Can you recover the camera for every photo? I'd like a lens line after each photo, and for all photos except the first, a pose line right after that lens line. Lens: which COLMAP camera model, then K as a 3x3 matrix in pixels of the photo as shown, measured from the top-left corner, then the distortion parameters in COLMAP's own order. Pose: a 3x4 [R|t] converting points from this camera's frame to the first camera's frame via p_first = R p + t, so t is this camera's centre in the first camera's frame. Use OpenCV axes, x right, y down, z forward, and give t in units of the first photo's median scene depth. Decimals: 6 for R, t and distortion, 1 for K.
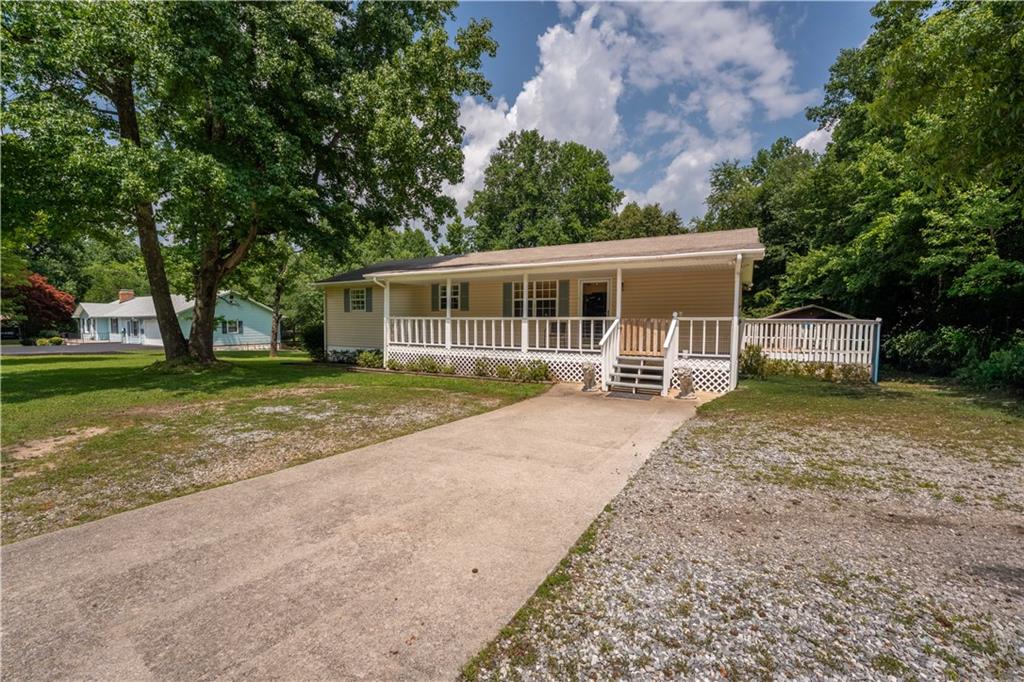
lens RADIAL K [[429.4, 0, 512.0], [0, 429.4, 341.0], [0, 0, 1]] dist [-0.022771, 0.004734]
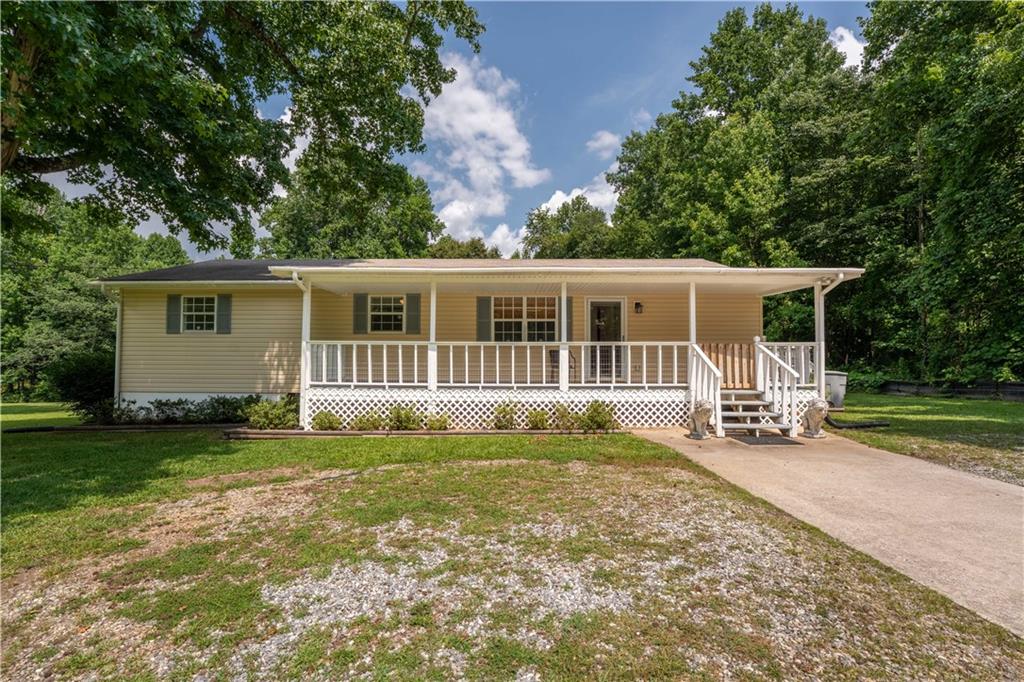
lens RADIAL K [[429.4, 0, 512.0], [0, 429.4, 341.0], [0, 0, 1]] dist [-0.022771, 0.004734]
pose [[0.879536, 0.012083, 0.475678, -0.325094], [0.023686, 0.997327, -0.069128, -0.007707], [-0.475242, 0.072068, 0.876899, 0.340911]]
